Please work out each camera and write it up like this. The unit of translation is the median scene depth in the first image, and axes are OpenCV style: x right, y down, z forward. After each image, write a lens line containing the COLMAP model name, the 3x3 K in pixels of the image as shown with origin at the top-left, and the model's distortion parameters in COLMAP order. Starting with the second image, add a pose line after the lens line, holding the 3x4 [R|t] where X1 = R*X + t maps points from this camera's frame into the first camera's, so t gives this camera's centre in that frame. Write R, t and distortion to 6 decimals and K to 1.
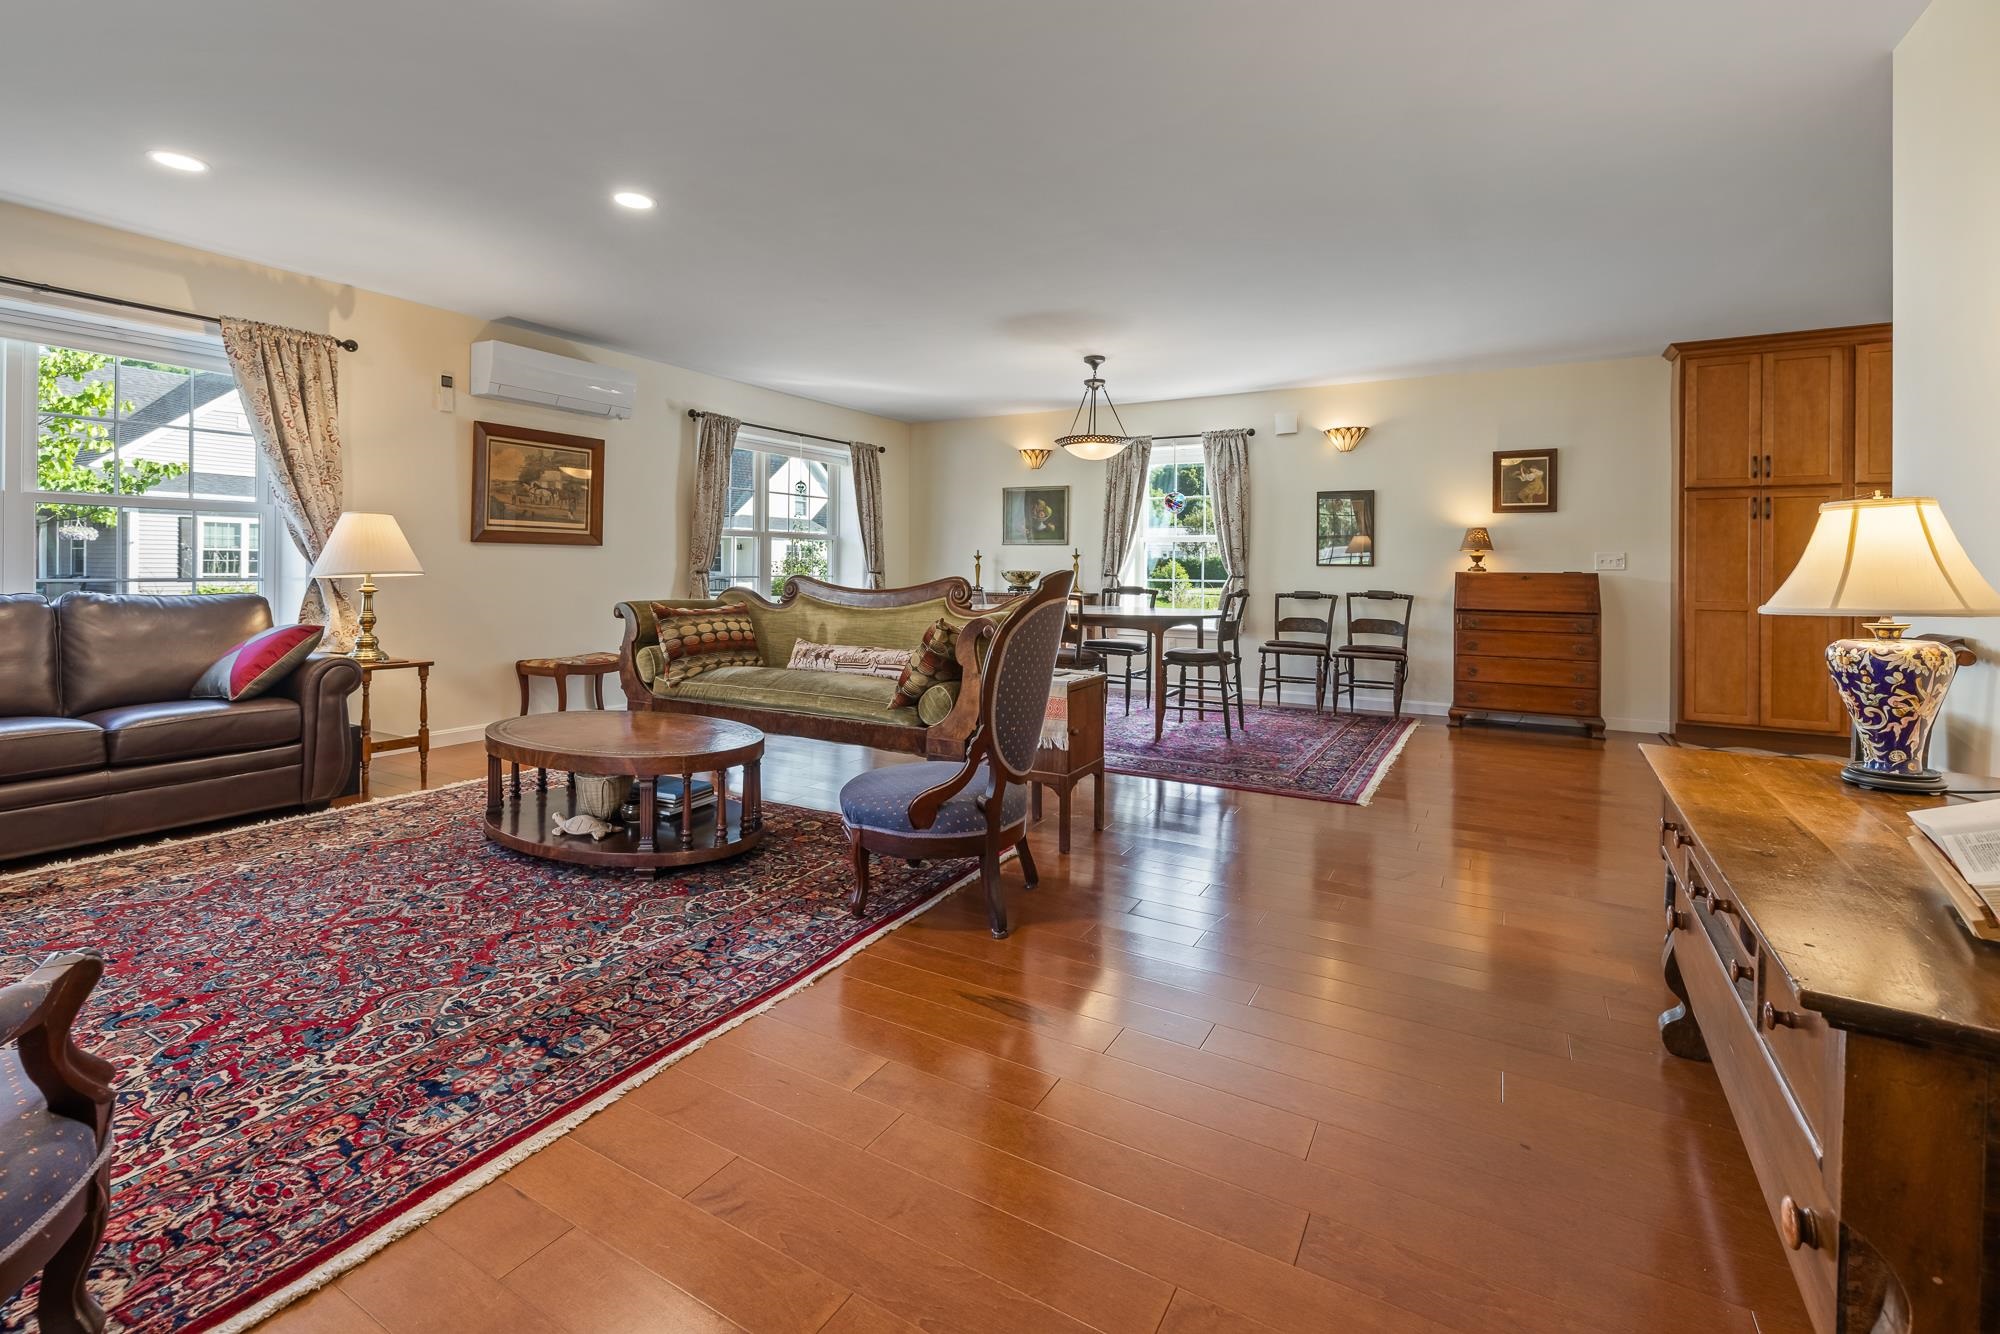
lens RADIAL K [[861.9, 0, 1012.0], [0, 861.9, 564.6], [0, 0, 1]] dist [-0.001206, -0.000352]
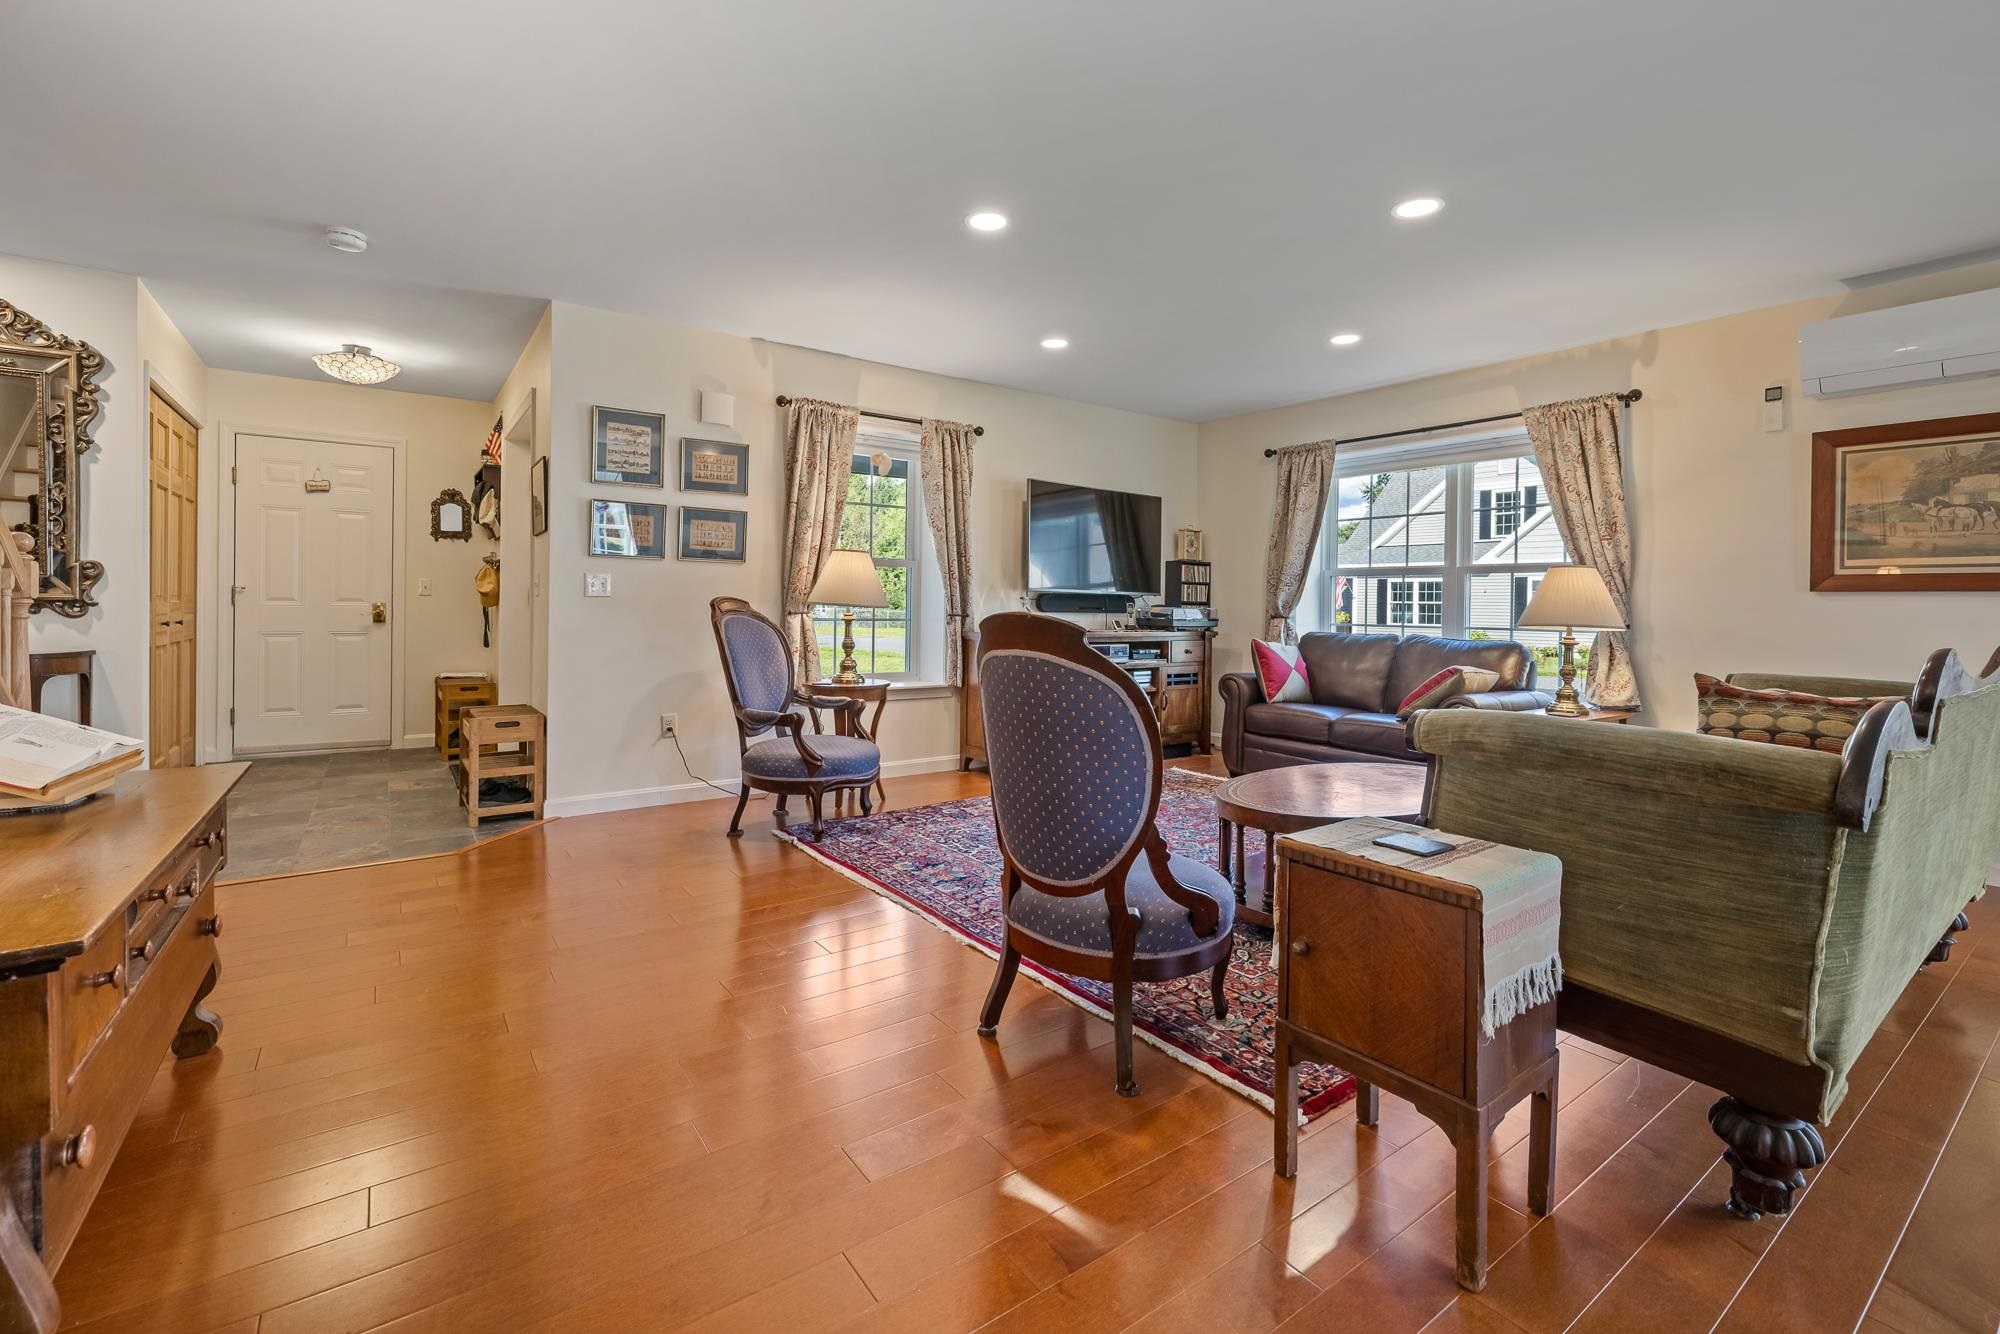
lens RADIAL K [[861.9, 0, 998.0], [0, 861.9, 614.1], [0, 0, 1]] dist [-0.001206, -0.000352]
pose [[-0.413871, -0.006052, -0.910316, 0.294832], [-0.015590, 0.999878, 0.000440, 0.003993], [0.910202, 0.014374, -0.413915, 0.520778]]
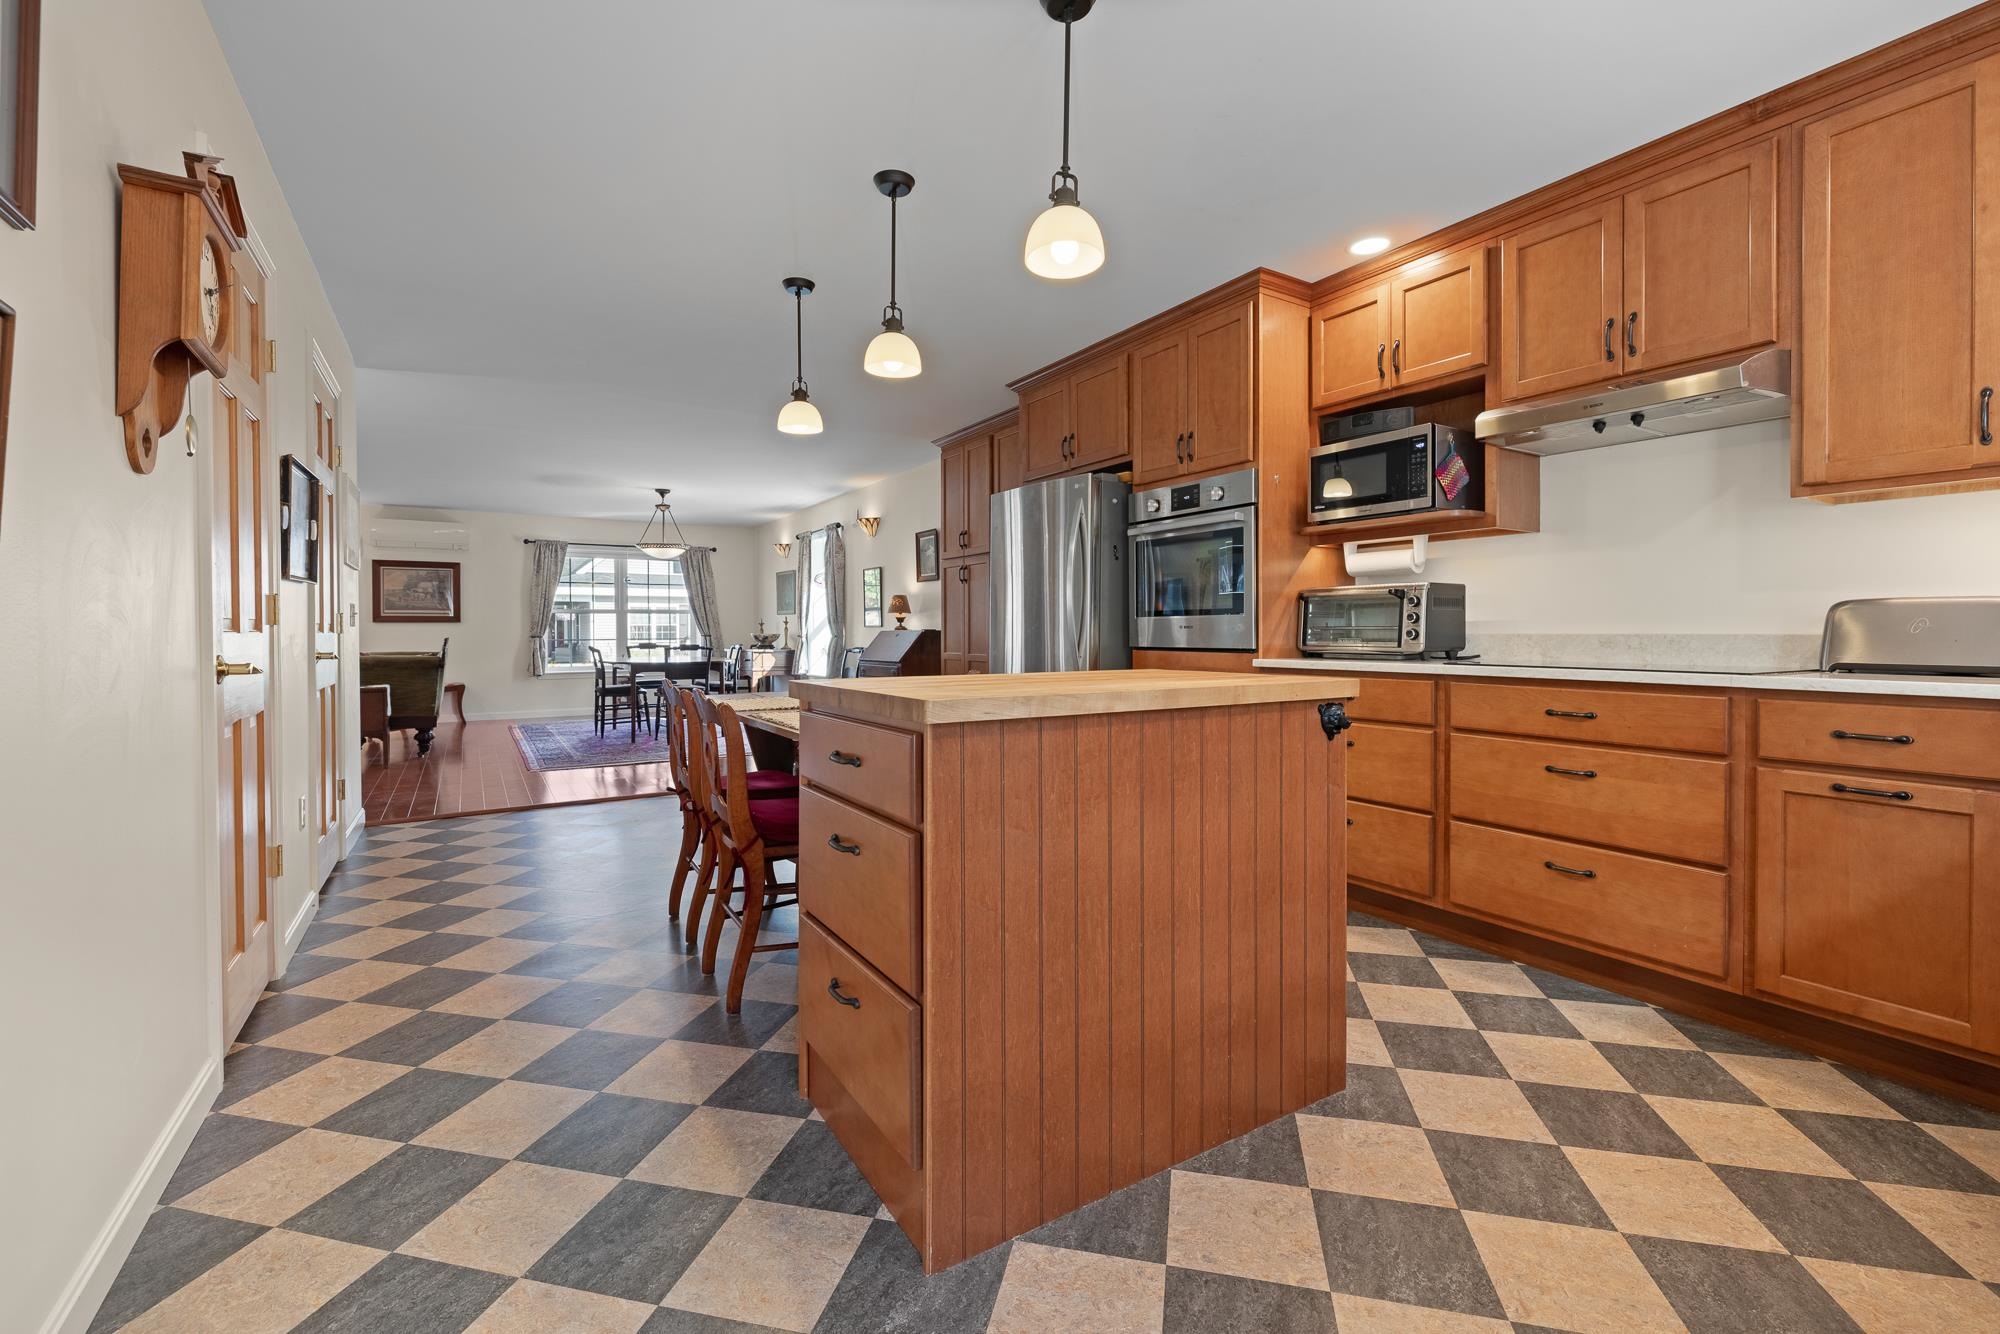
lens RADIAL K [[861.9, 0, 1011.1], [0, 861.9, 638.6], [0, 0, 1]] dist [-0.001206, -0.000352]
pose [[0.884817, -0.009473, -0.465842, 1.228480], [0.013833, 0.999887, 0.005942, 0.015148], [0.465733, -0.011702, 0.884848, -0.039819]]
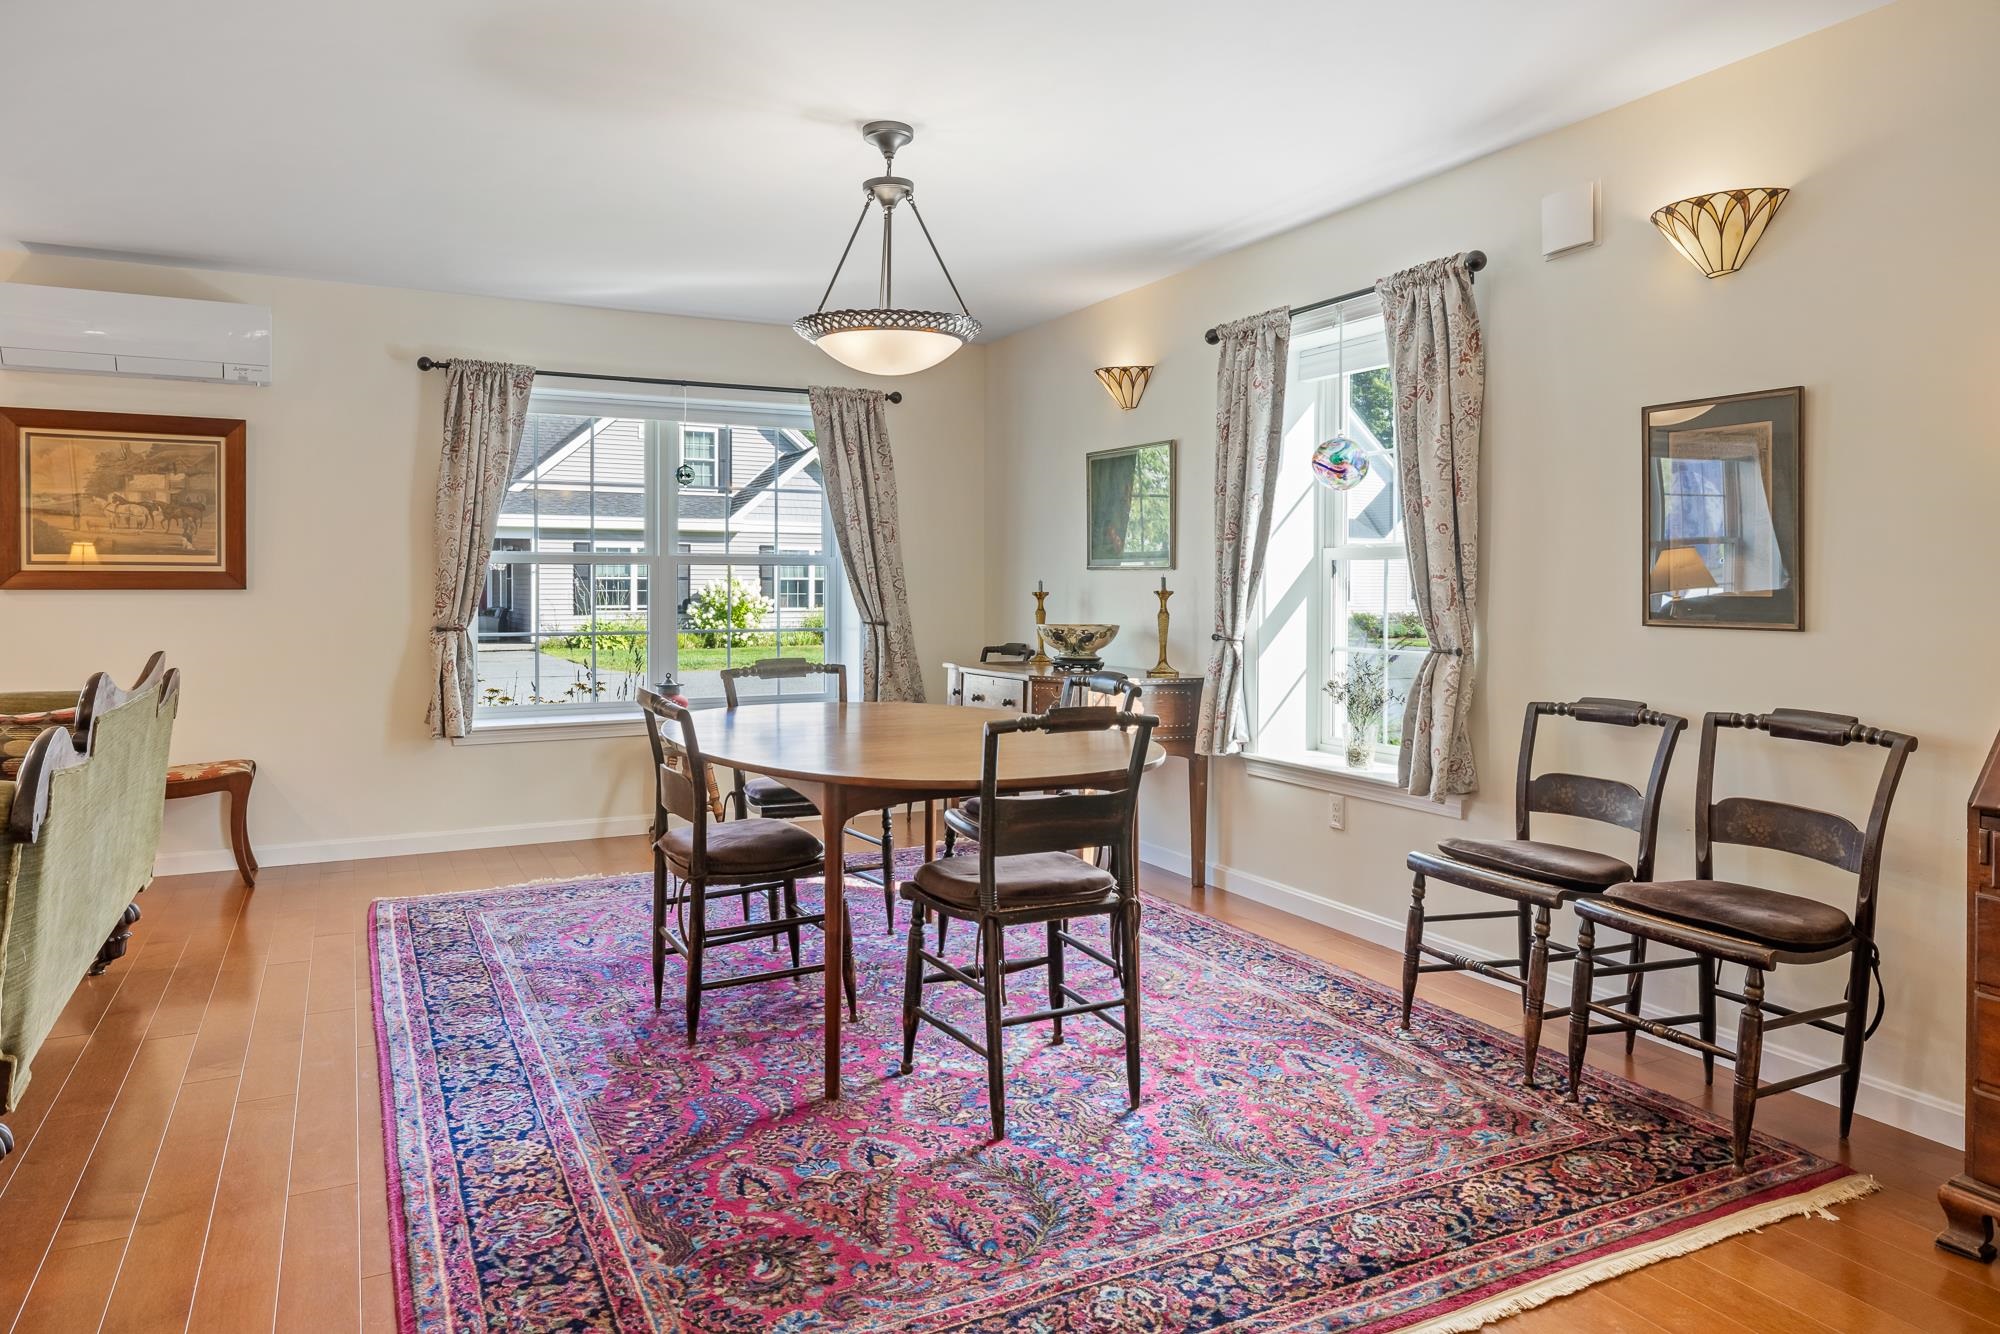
lens RADIAL K [[1268.6, 0, 997.9], [0, 1268.6, 593.6], [0, 0, 1]] dist [-0.009166, 0.003614]
pose [[0.838685, -0.004243, -0.544601, 0.439685], [0.007616, 0.999963, 0.003938, -0.016216], [0.544564, -0.007450, 0.838686, 0.476012]]
